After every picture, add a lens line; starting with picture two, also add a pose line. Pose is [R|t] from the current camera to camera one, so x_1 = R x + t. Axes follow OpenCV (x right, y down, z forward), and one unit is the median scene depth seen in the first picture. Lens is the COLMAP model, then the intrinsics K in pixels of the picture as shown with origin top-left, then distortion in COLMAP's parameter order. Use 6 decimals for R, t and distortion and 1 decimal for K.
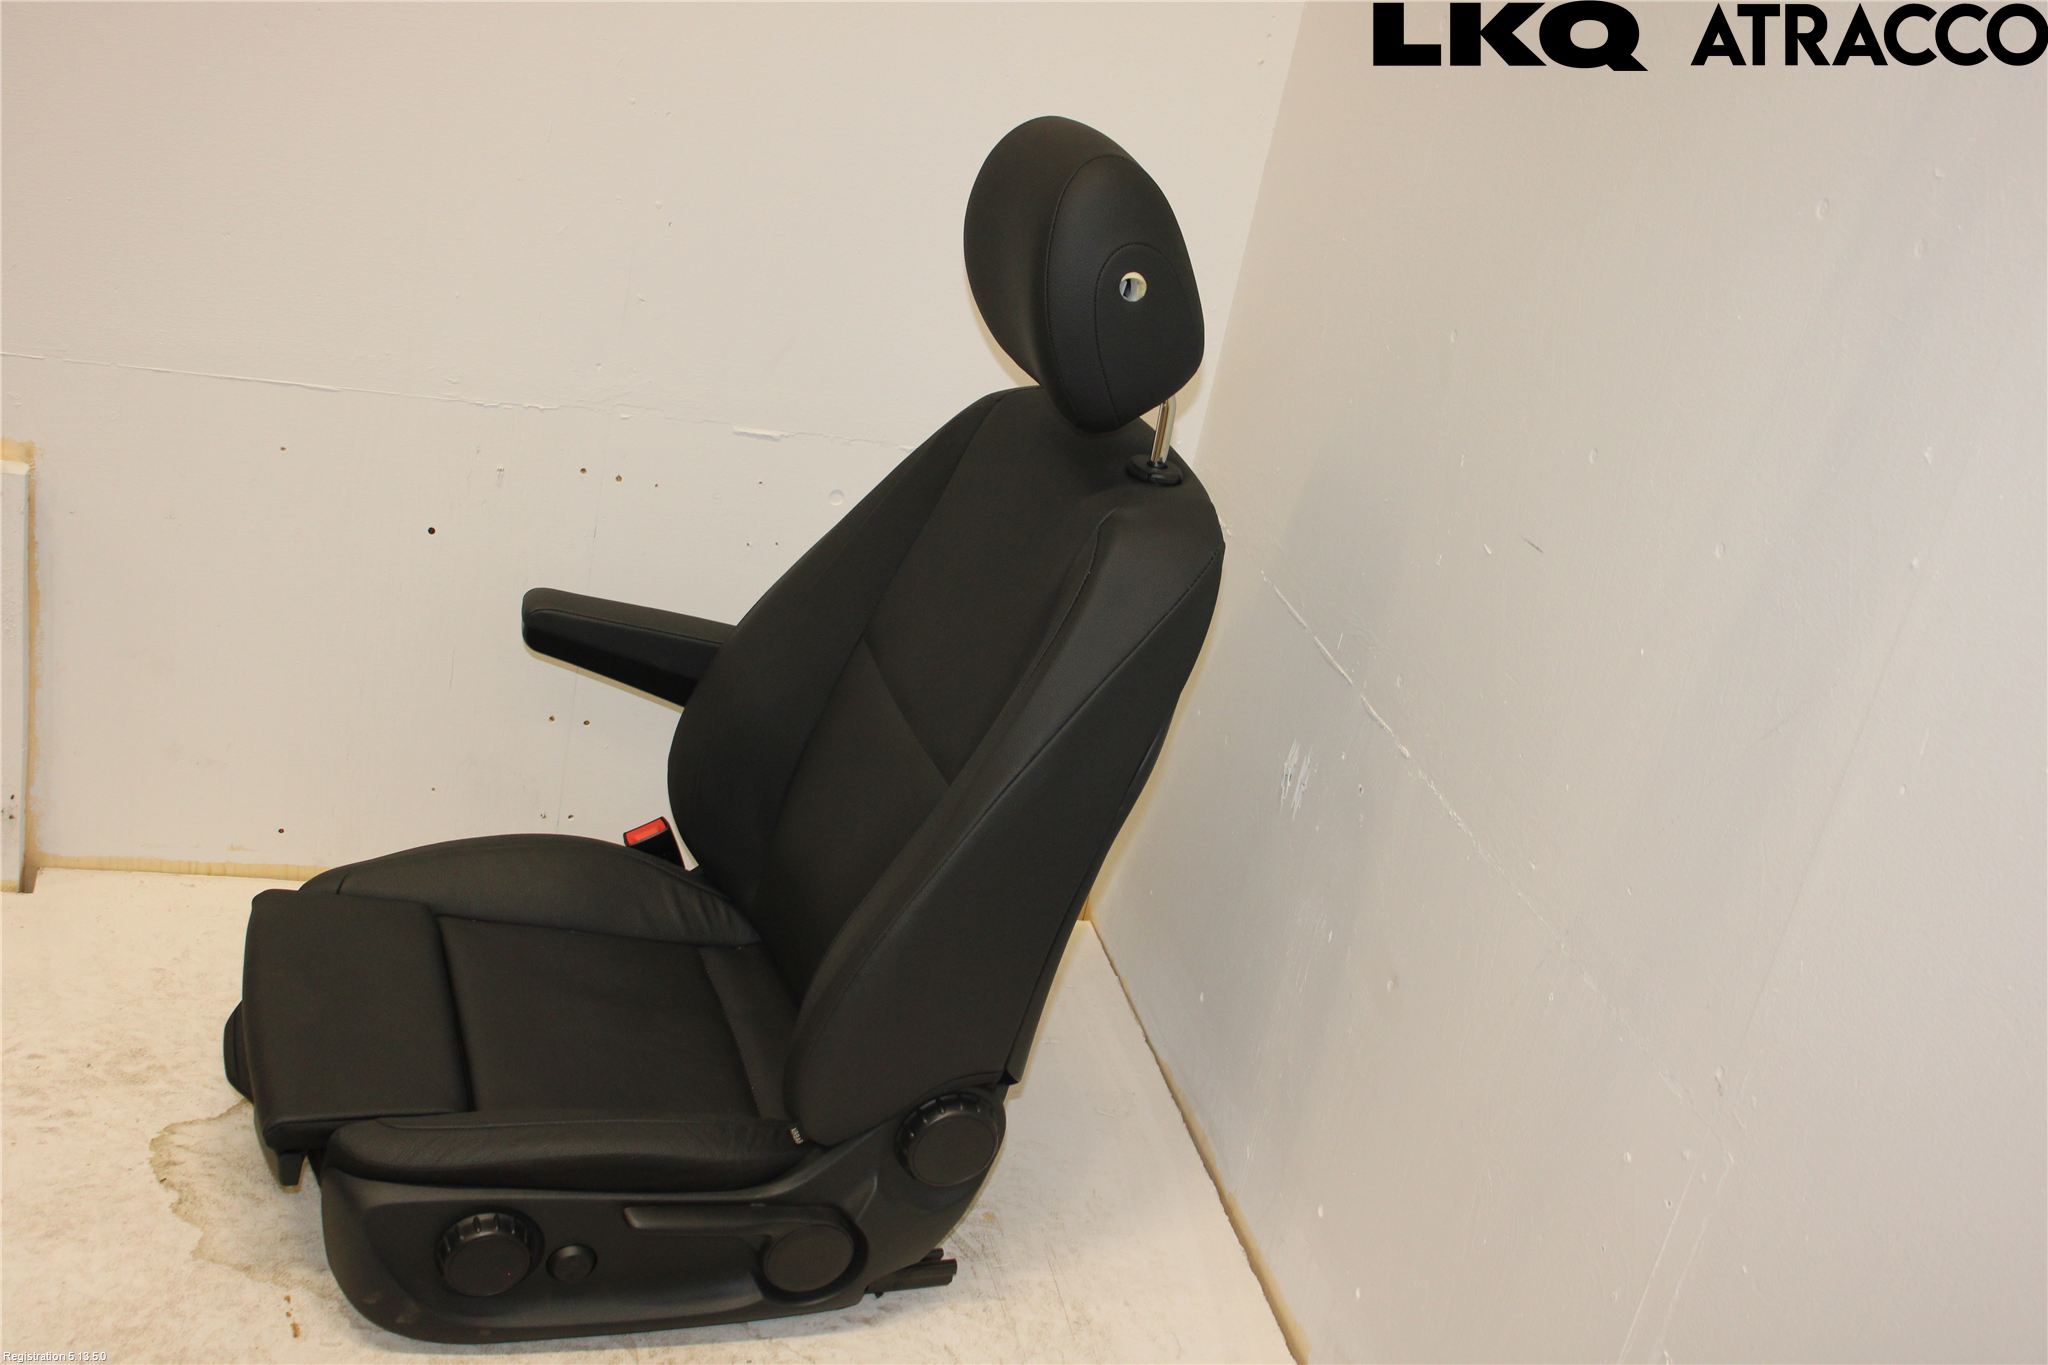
lens RADIAL K [[2327.9, 0, 1024.0], [0, 2327.9, 682.5], [0, 0, 1]] dist [-0.033654, 0.052897]
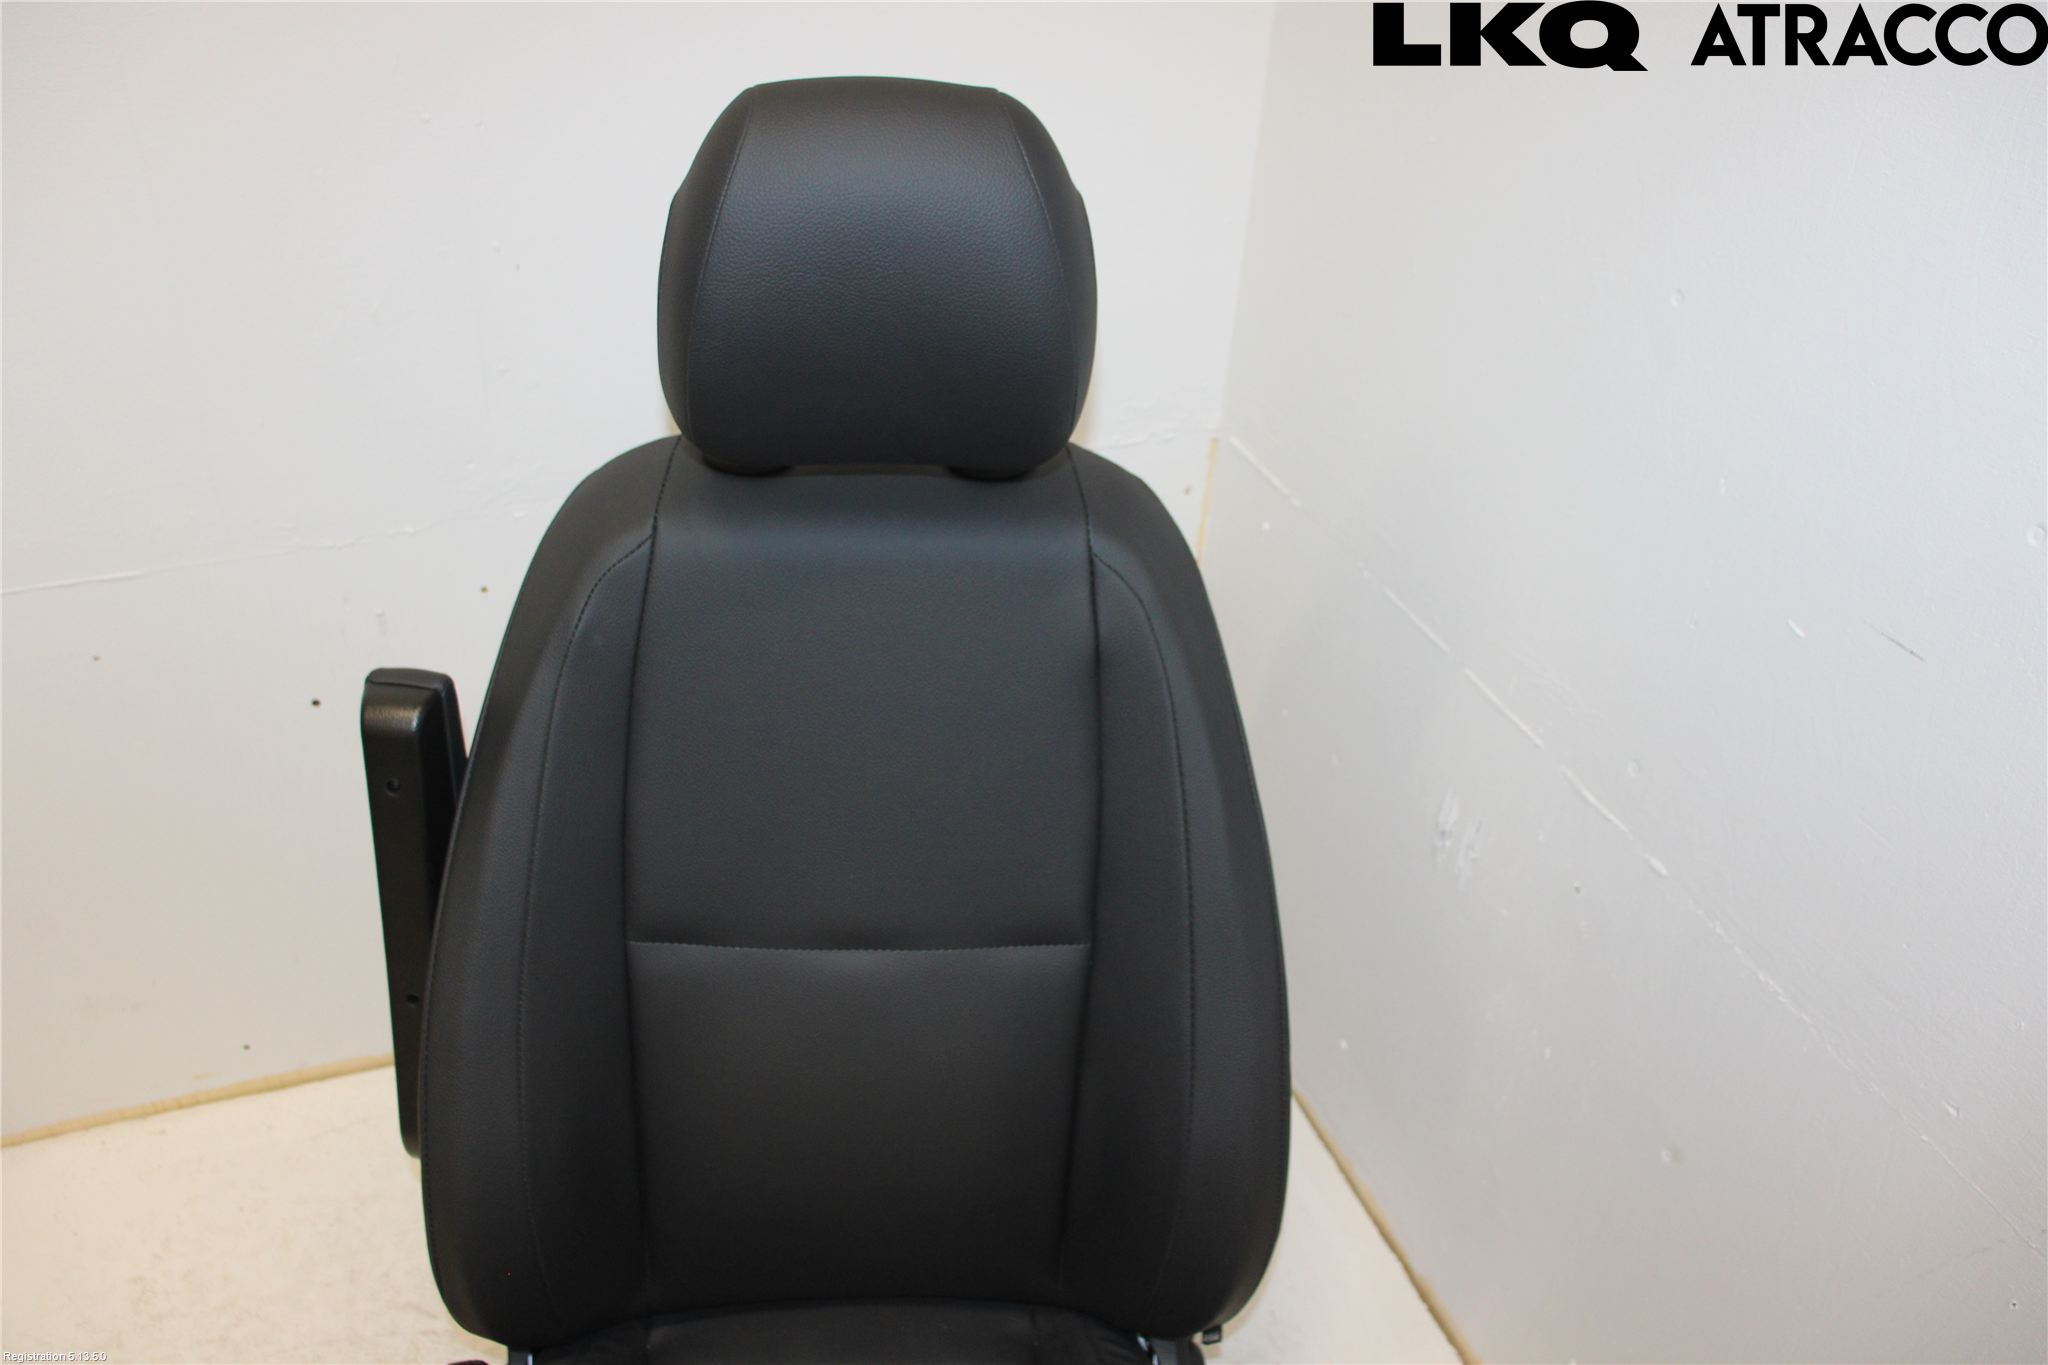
lens RADIAL K [[1730.8, 0, 1024.0], [0, 1730.8, 682.5], [0, 0, 1]] dist [-0.143796, 0.123899]
pose [[0.982173, -0.186119, 0.026363, -0.036969], [0.176624, 0.961737, 0.209441, -0.171006], [-0.064335, -0.201051, 0.977466, 0.482268]]
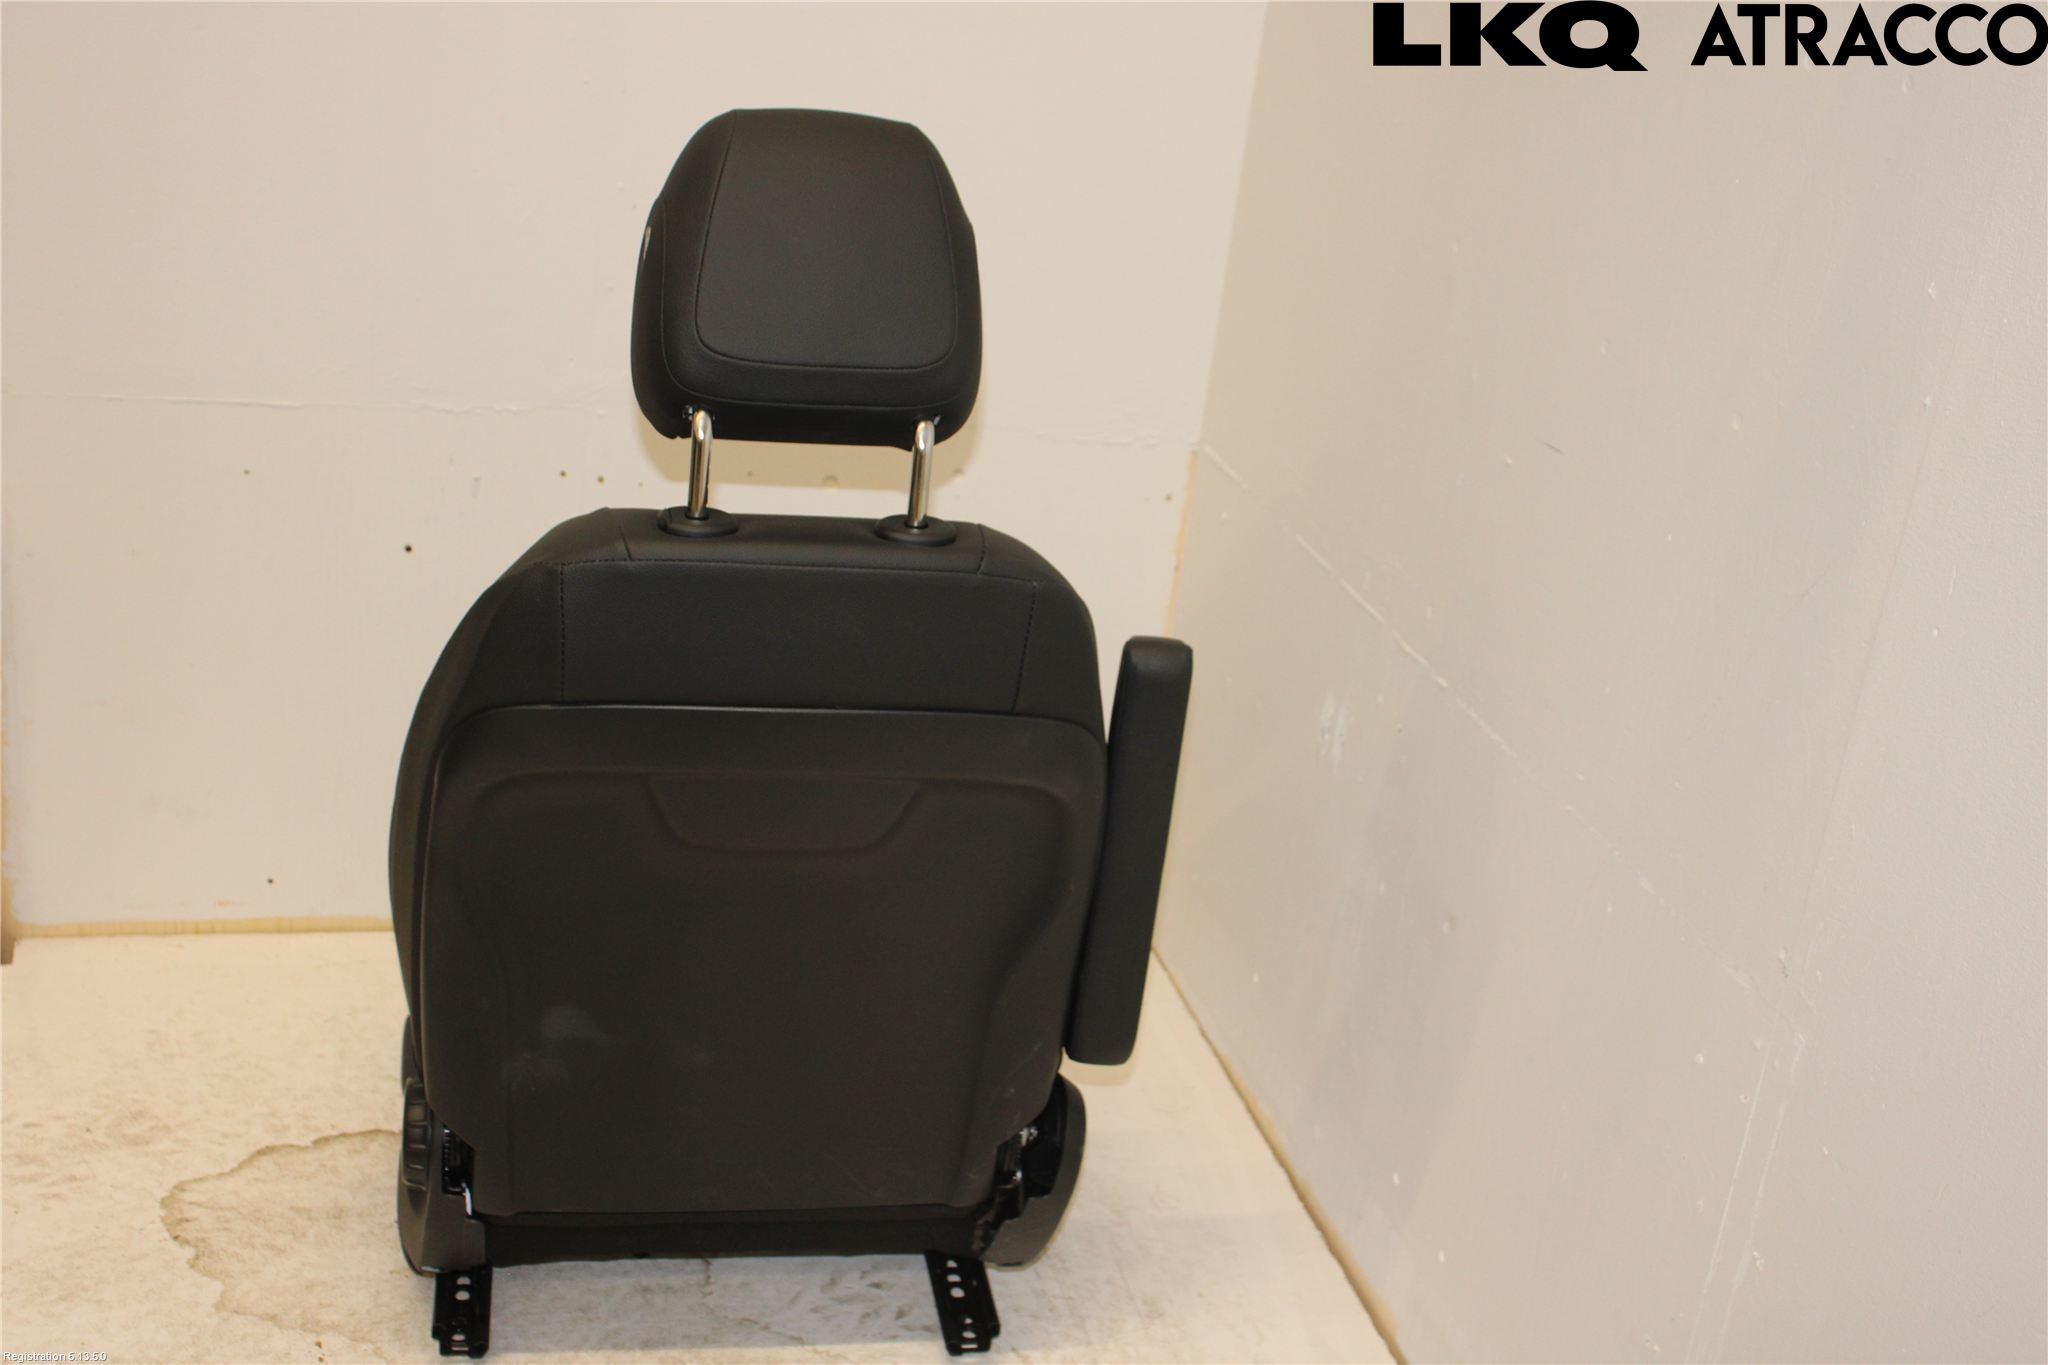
lens RADIAL K [[2608.2, 0, 1024.0], [0, 2608.2, 682.5], [0, 0, 1]] dist [0.017170, 0.024370]
pose [[0.996831, -0.079002, -0.009352, 0.002311], [0.078687, 0.996438, -0.030318, 0.047278], [0.011714, 0.029486, 0.999497, -0.072859]]
